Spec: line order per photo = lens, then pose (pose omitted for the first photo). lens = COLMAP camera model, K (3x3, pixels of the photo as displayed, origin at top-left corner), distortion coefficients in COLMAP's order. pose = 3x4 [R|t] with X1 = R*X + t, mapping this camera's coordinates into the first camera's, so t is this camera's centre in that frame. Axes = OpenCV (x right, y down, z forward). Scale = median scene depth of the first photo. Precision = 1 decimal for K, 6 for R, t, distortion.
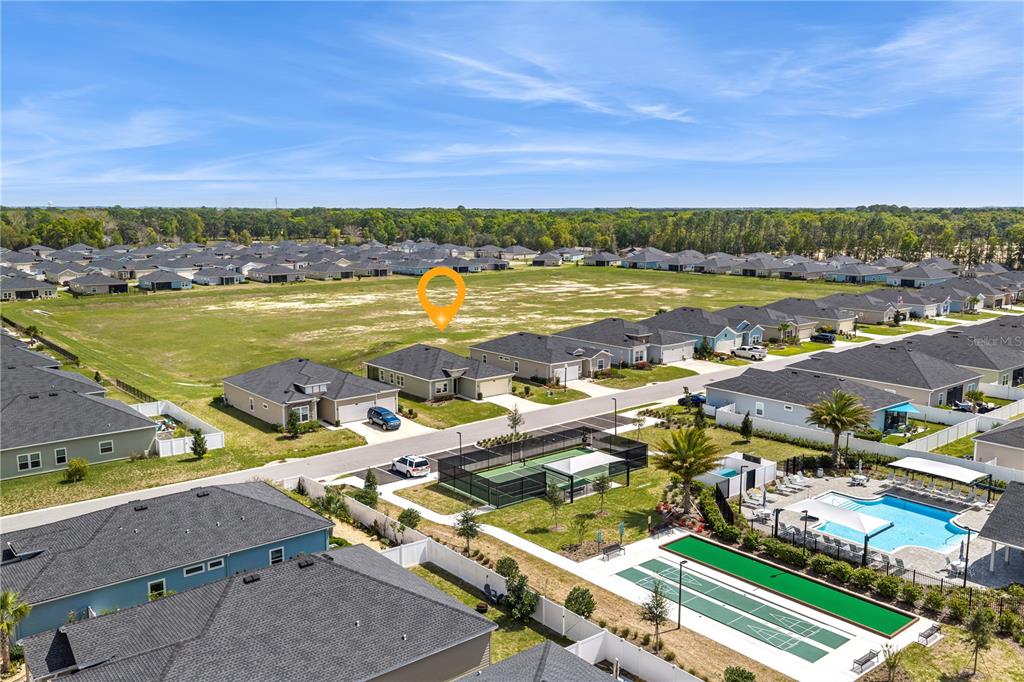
lens RADIAL K [[847.2, 0, 512.0], [0, 847.2, 341.0], [0, 0, 1]] dist [0.025518, -0.047185]
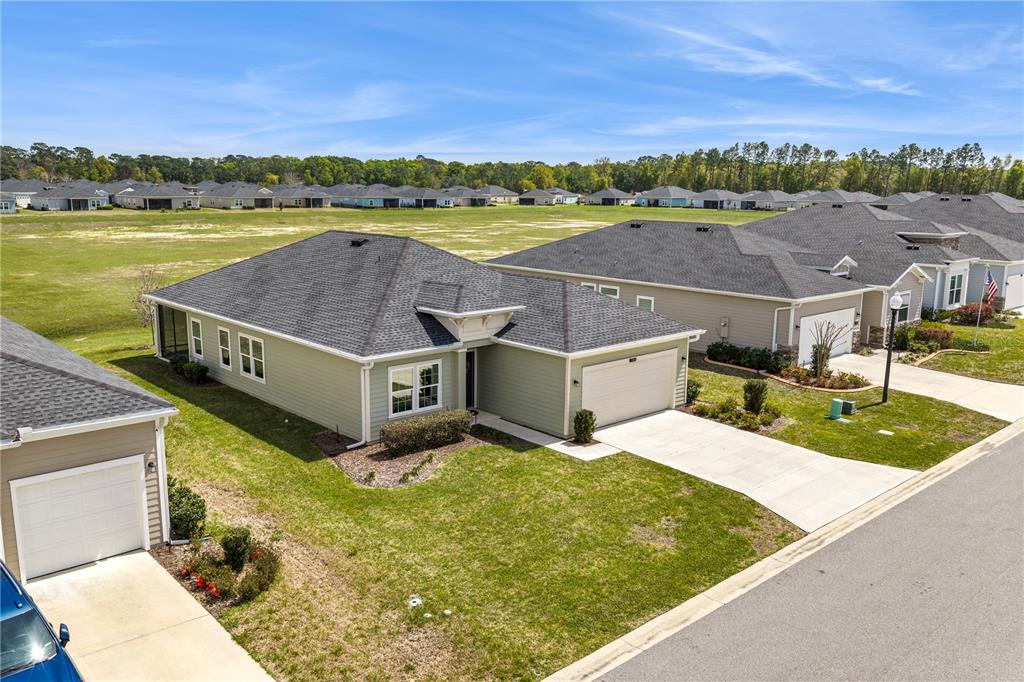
lens RADIAL K [[847.2, 0, 512.0], [0, 847.2, 341.0], [0, 0, 1]] dist [0.025518, -0.047185]
pose [[0.998700, 0.002373, 0.050912, -0.069402], [-0.003963, 0.999507, 0.031160, 0.035197], [-0.050813, -0.031321, 0.998217, 0.777813]]
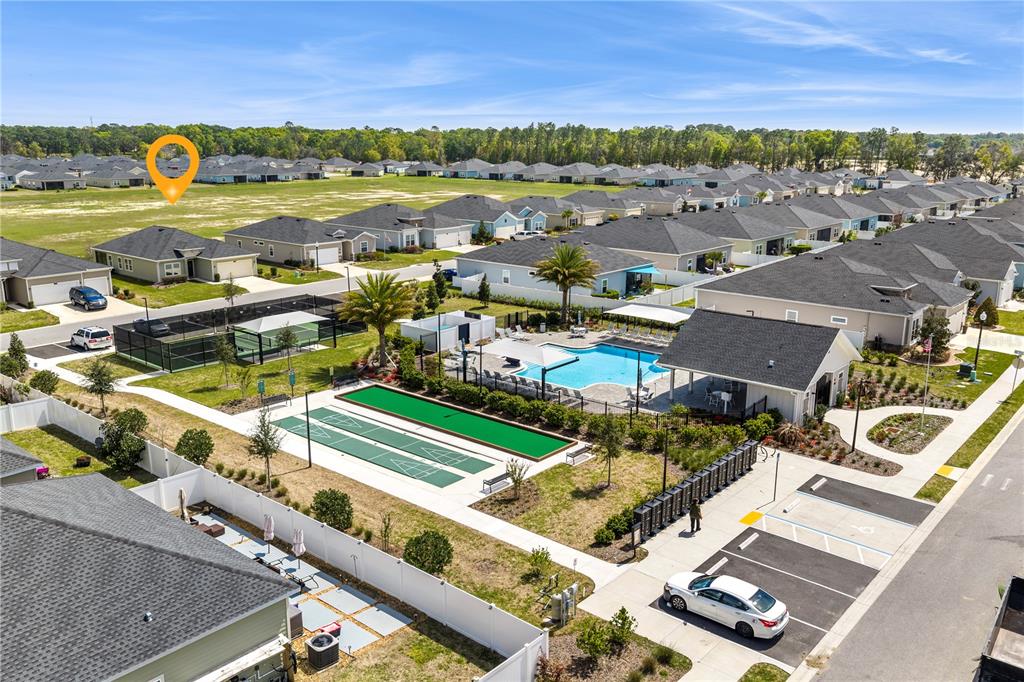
lens RADIAL K [[847.2, 0, 512.0], [0, 847.2, 341.0], [0, 0, 1]] dist [0.025518, -0.047185]
pose [[0.985165, -0.035901, 0.167815, 0.119341], [0.021777, 0.996121, 0.085261, 0.062529], [-0.170225, -0.080342, 0.982125, 0.047404]]
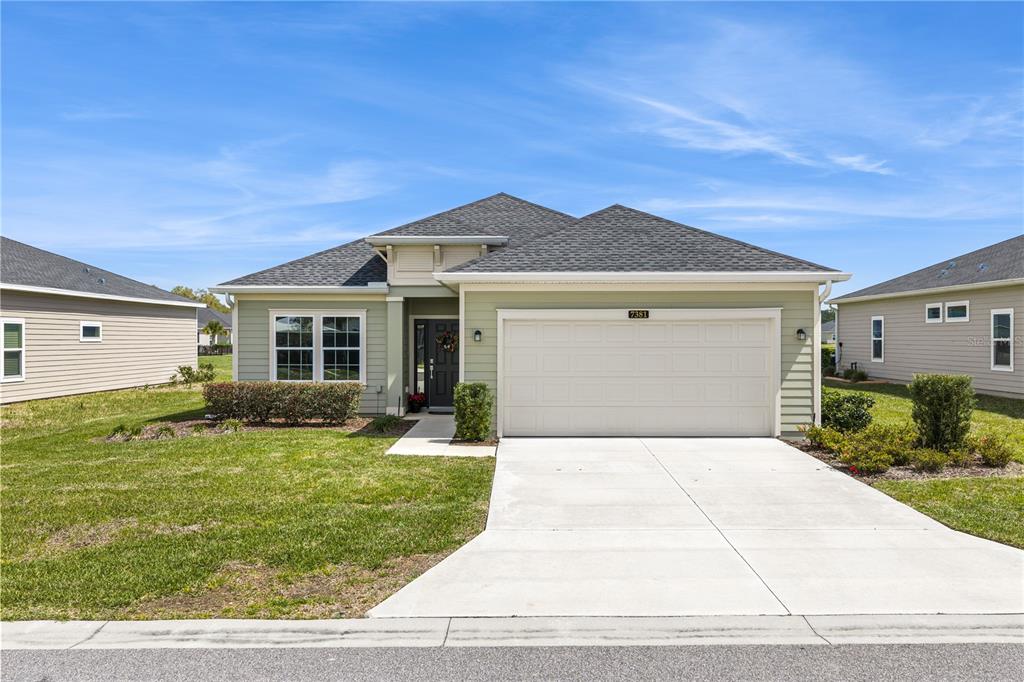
lens RADIAL K [[847.2, 0, 512.0], [0, 847.2, 341.0], [0, 0, 1]] dist [0.025518, -0.047185]
pose [[0.765038, 0.003445, -0.643976, 0.046229], [-0.100656, 0.988335, -0.114292, 0.068815], [0.636070, 0.152258, 0.756461, 0.914784]]
